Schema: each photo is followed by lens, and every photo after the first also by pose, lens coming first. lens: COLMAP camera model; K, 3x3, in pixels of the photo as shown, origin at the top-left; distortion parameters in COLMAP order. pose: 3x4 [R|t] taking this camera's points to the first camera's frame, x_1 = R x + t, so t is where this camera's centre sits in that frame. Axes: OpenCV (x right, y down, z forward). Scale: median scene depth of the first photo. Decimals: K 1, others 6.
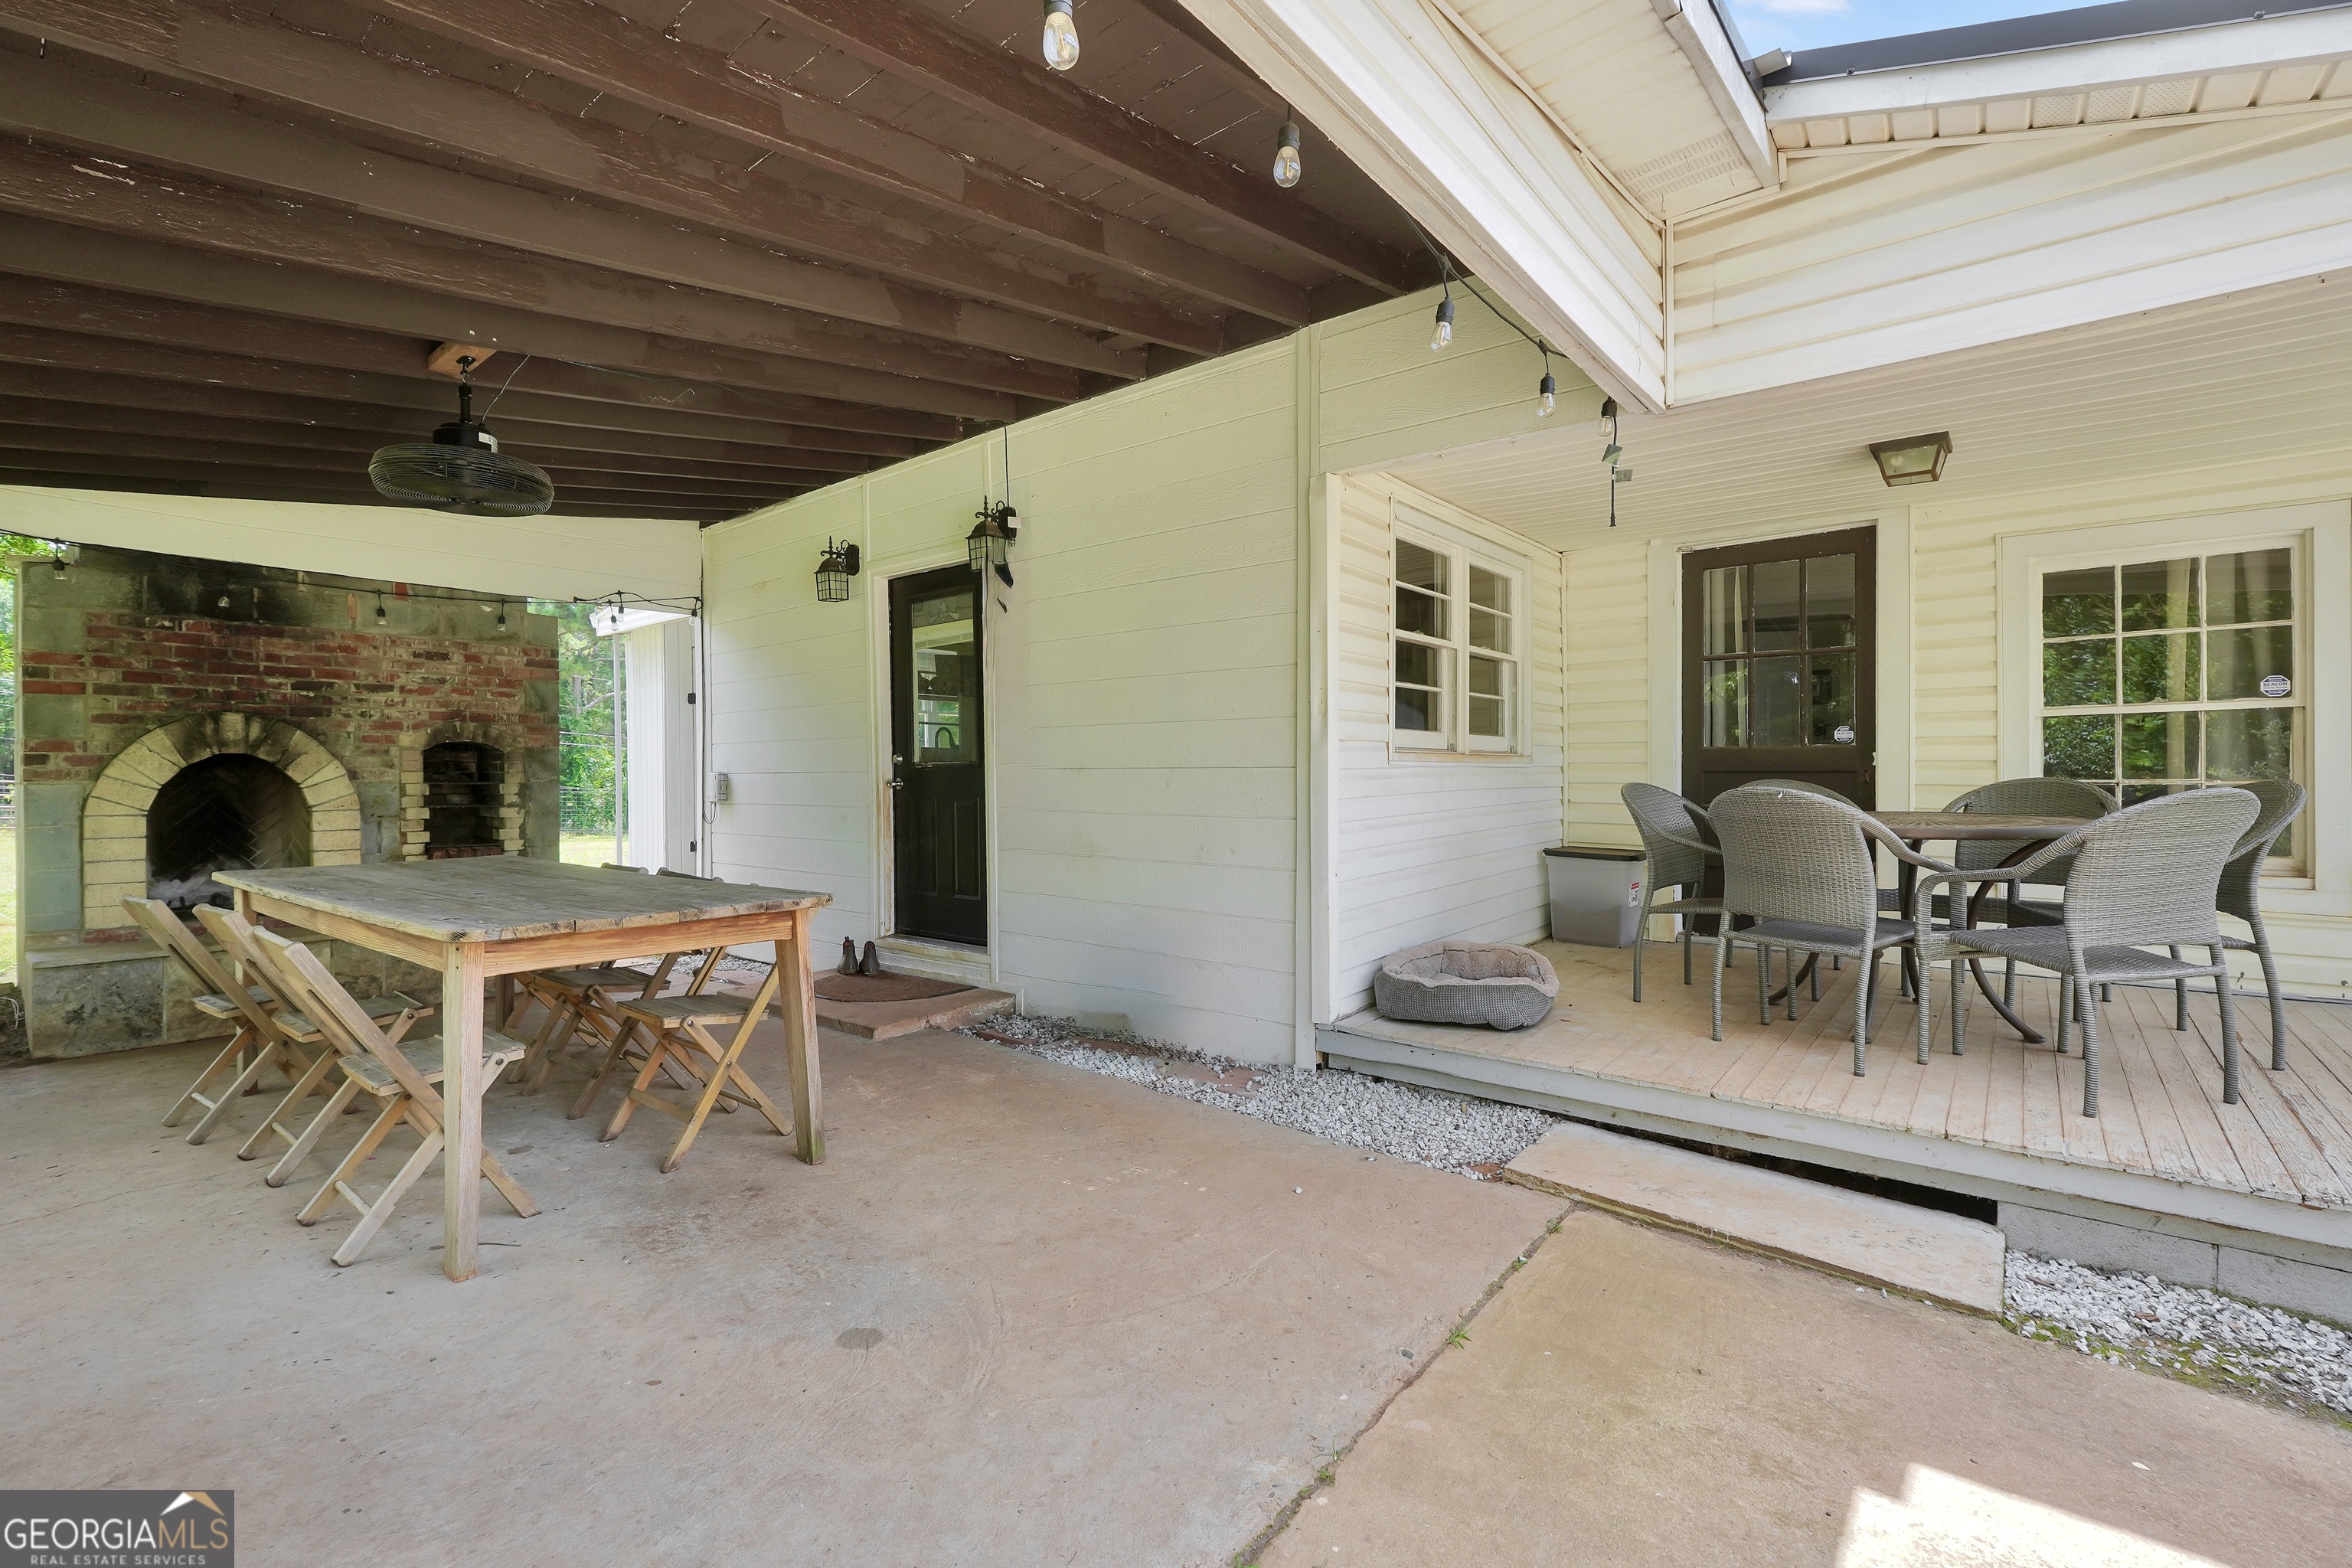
lens RADIAL K [[1045.5, 0, 1177.7], [0, 1045.5, 789.8], [0, 0, 1]] dist [-0.012226, 0.000444]
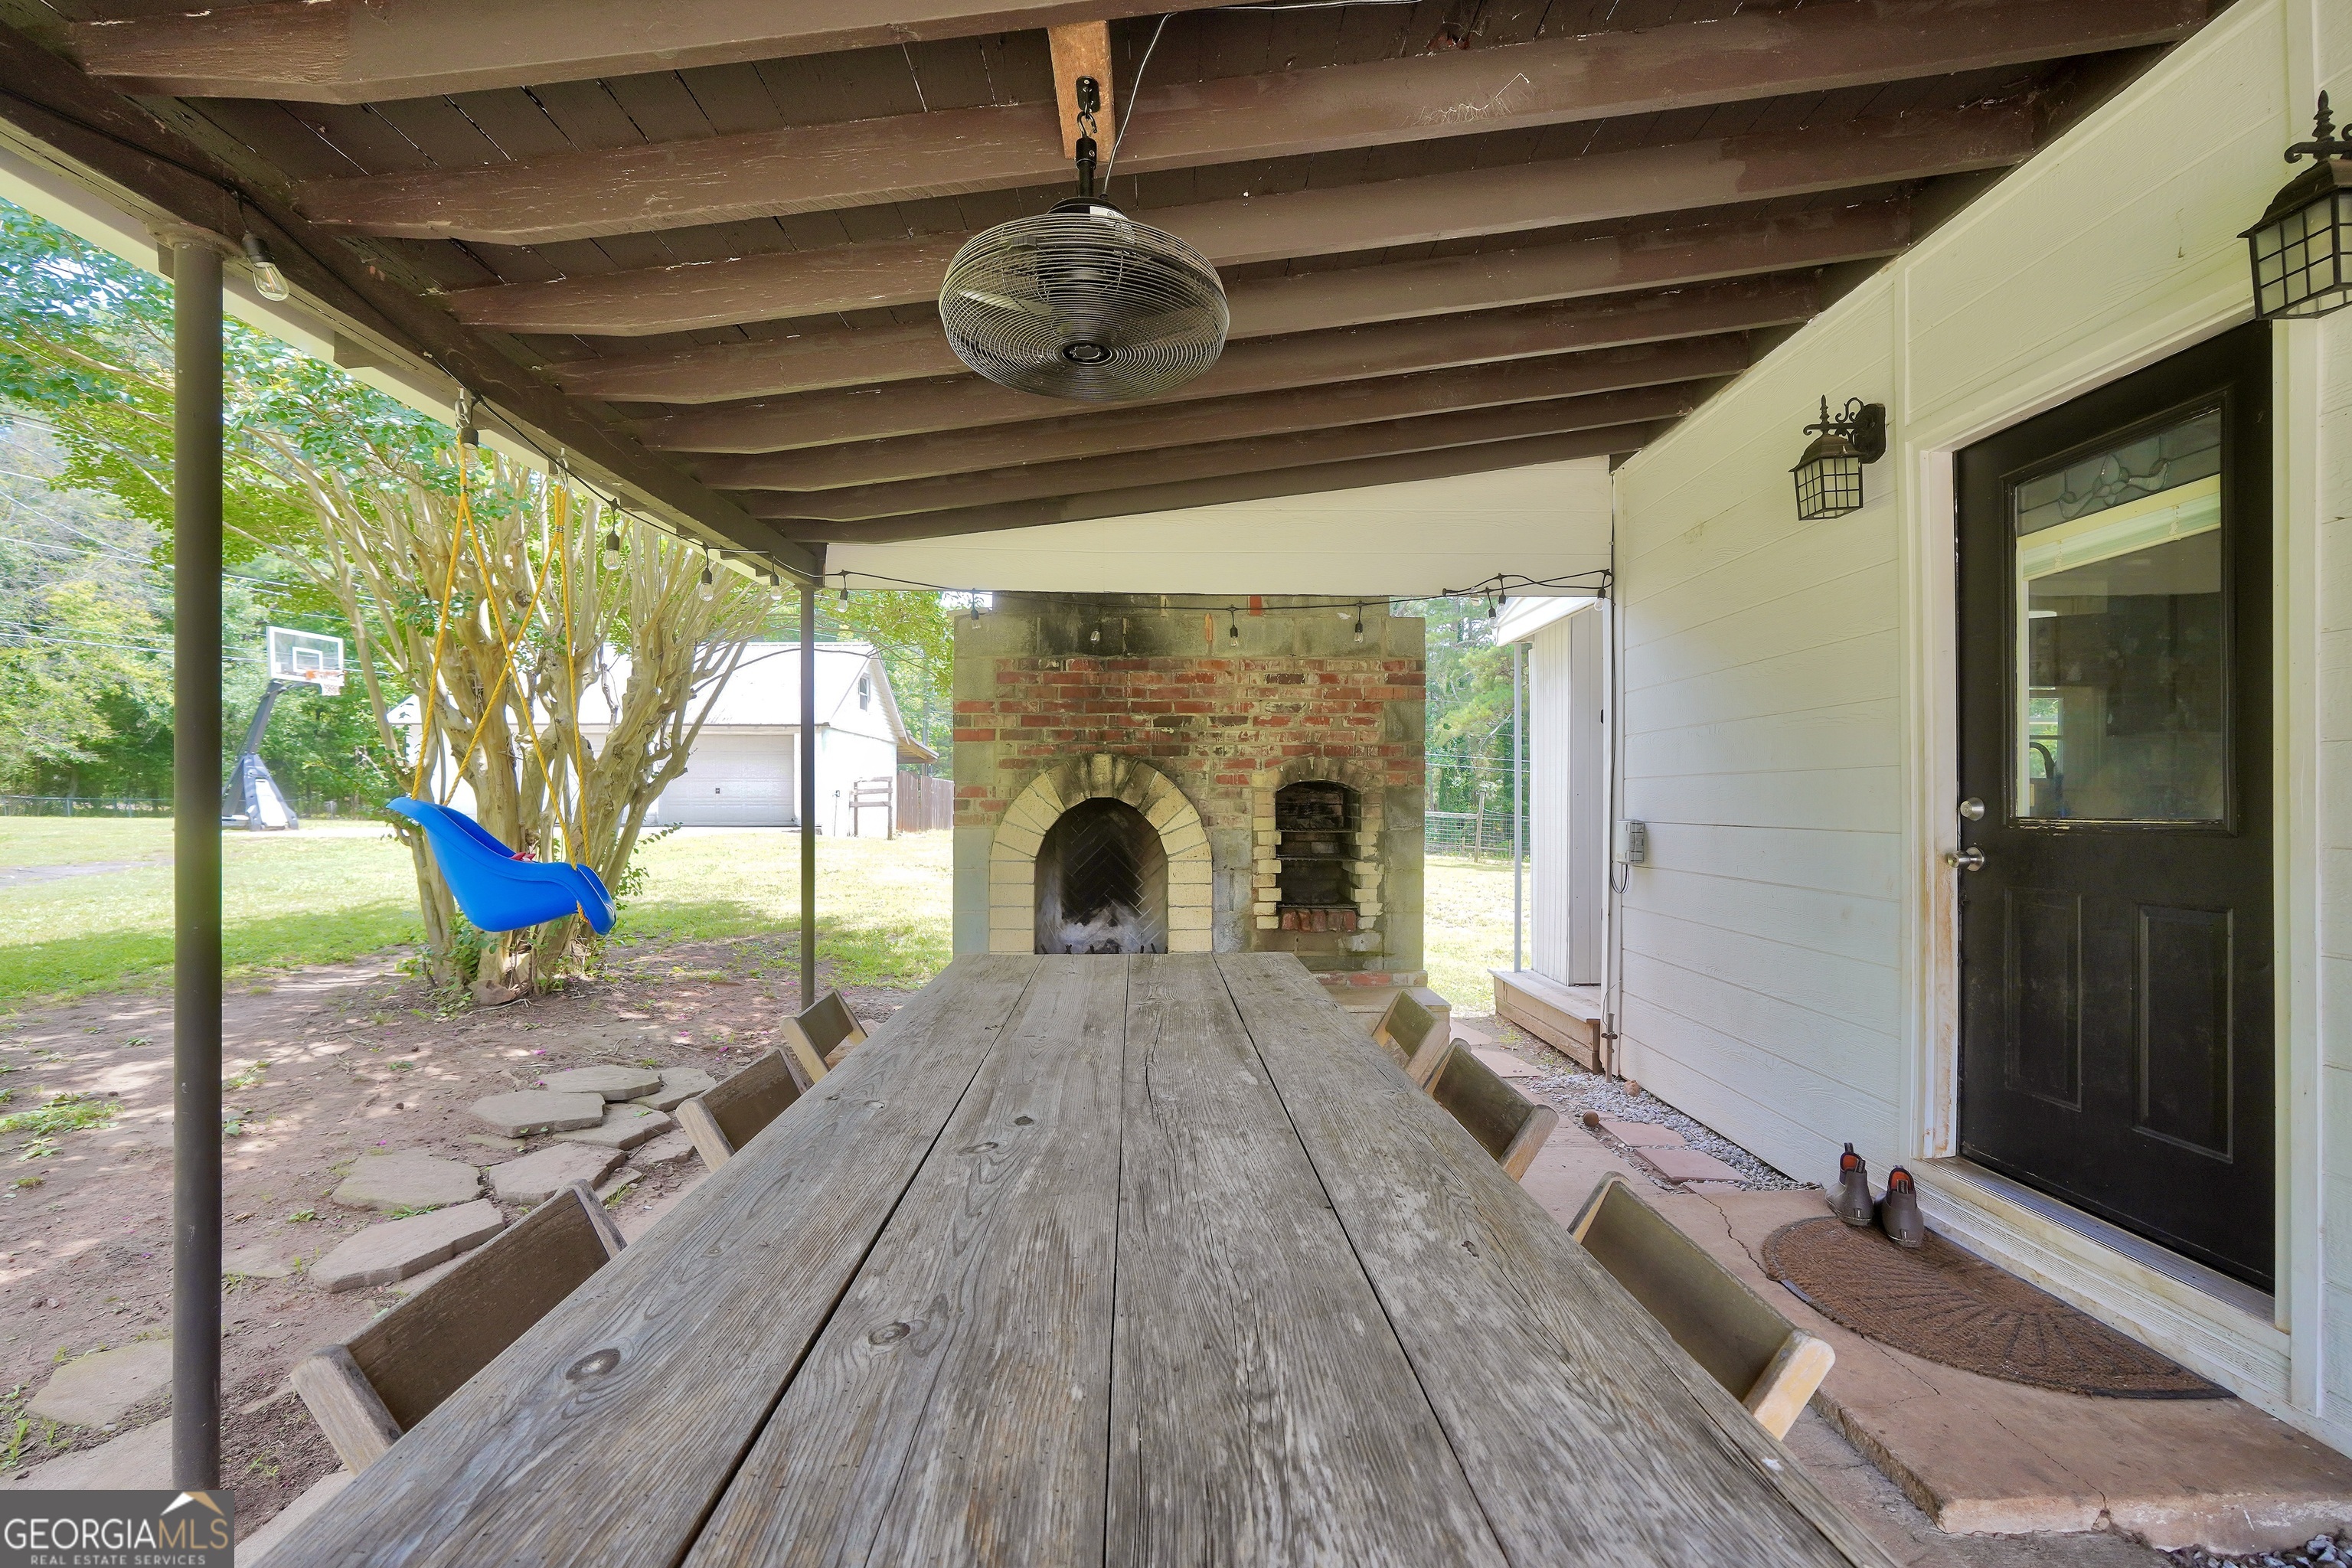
lens RADIAL K [[1045.5, 0, 1166.1], [0, 1045.5, 803.3], [0, 0, 1]] dist [-0.012226, 0.000444]
pose [[0.646909, 0.008309, -0.762522, -0.141861], [-0.014945, 0.999887, -0.001783, -0.026596], [0.762421, 0.012550, 0.646960, 0.395628]]
